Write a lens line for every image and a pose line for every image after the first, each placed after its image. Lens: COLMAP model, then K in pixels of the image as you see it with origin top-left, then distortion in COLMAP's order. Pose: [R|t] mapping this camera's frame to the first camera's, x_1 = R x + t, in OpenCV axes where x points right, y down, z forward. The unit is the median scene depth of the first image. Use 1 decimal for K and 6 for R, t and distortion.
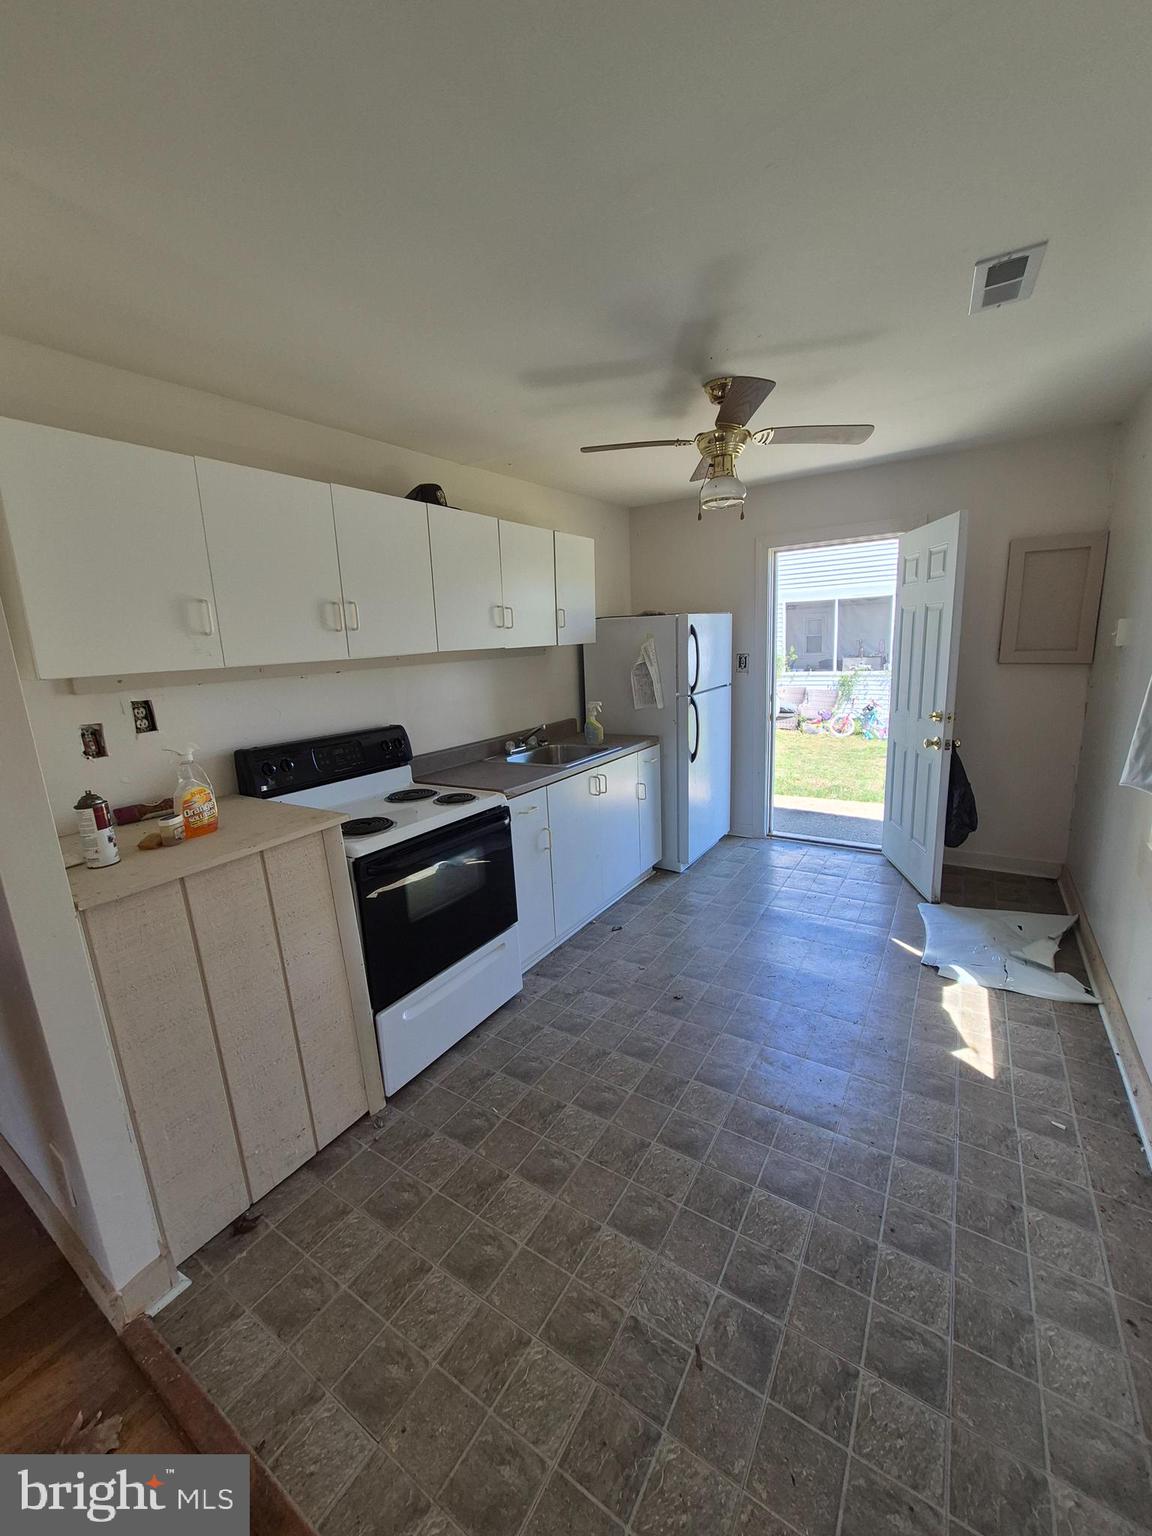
lens RADIAL K [[611.6, 0, 576.0], [0, 611.6, 768.0], [0, 0, 1]] dist [-0.007261, 0.003586]
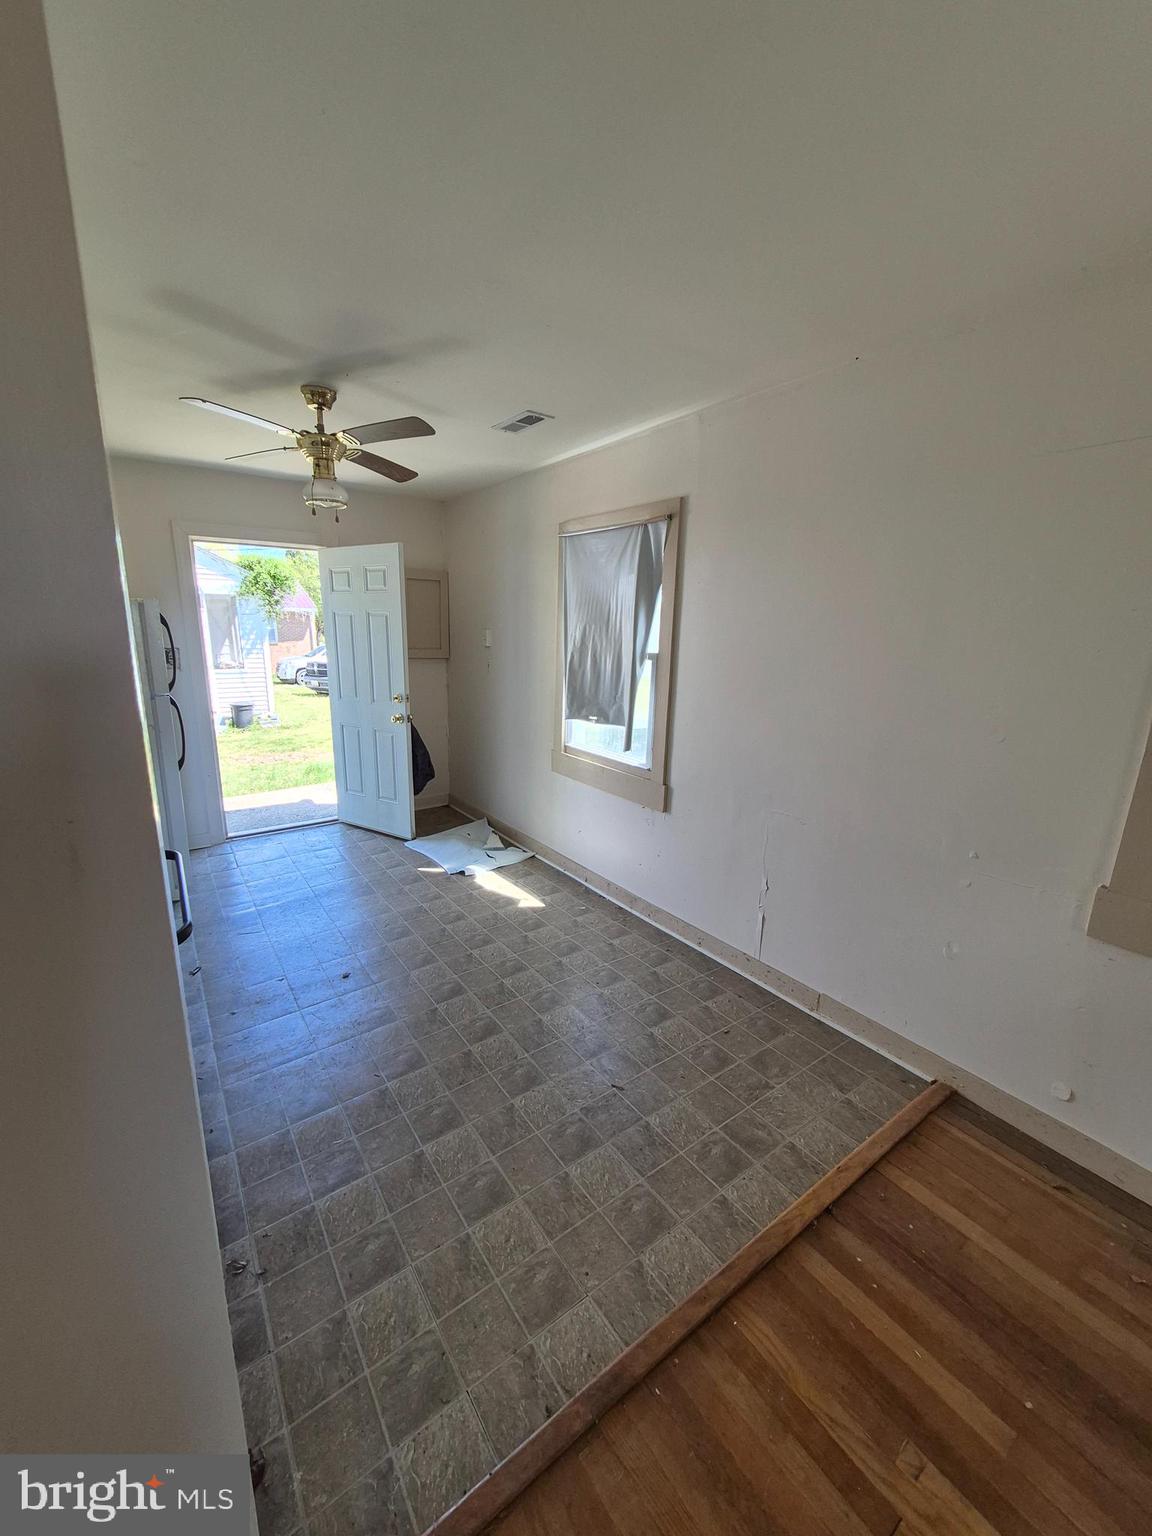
lens RADIAL K [[597.4, 0, 575.9], [0, 597.4, 776.5], [0, 0, 1]] dist [0.018066, -0.010751]
pose [[0.356125, -0.177935, 0.917341, -0.574647], [0.167214, 0.977992, 0.124785, -0.019456], [-0.919356, 0.108954, 0.378040, 0.215220]]
